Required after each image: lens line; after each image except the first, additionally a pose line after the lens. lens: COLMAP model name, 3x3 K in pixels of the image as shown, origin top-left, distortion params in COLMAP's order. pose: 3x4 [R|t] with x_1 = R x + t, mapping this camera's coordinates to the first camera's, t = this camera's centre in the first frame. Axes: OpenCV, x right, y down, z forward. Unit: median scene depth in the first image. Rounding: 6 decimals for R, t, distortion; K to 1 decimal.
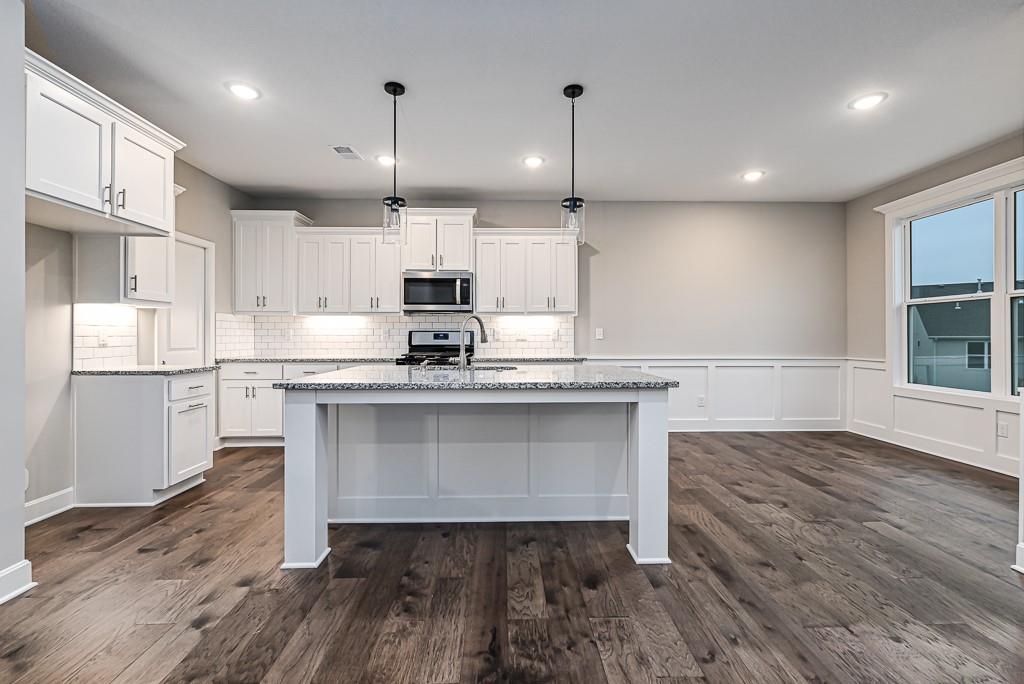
lens RADIAL K [[428.0, 0, 515.9], [0, 428.0, 334.0], [0, 0, 1]] dist [0.001414, 0.000229]
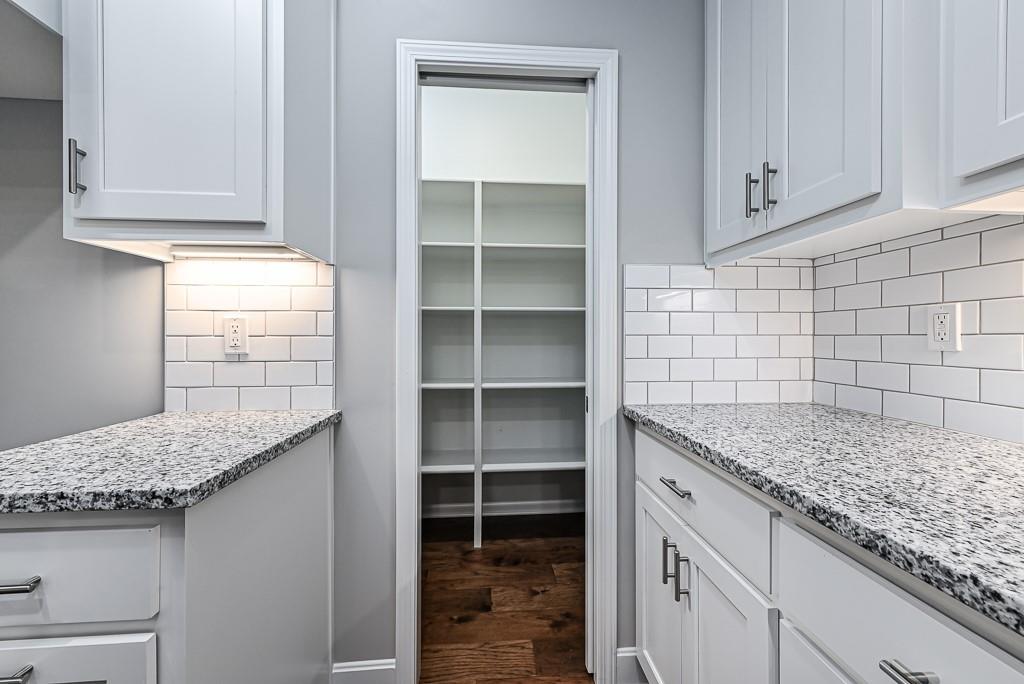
lens RADIAL K [[409.9, 0, 514.9], [0, 409.9, 335.4], [0, 0, 1]] dist [0.008923, 0.000254]
pose [[0.047379, -0.002007, -0.998875, -0.370310], [0.003824, 0.999991, -0.001828, 0.004483], [0.998870, -0.003733, 0.047387, 0.850196]]
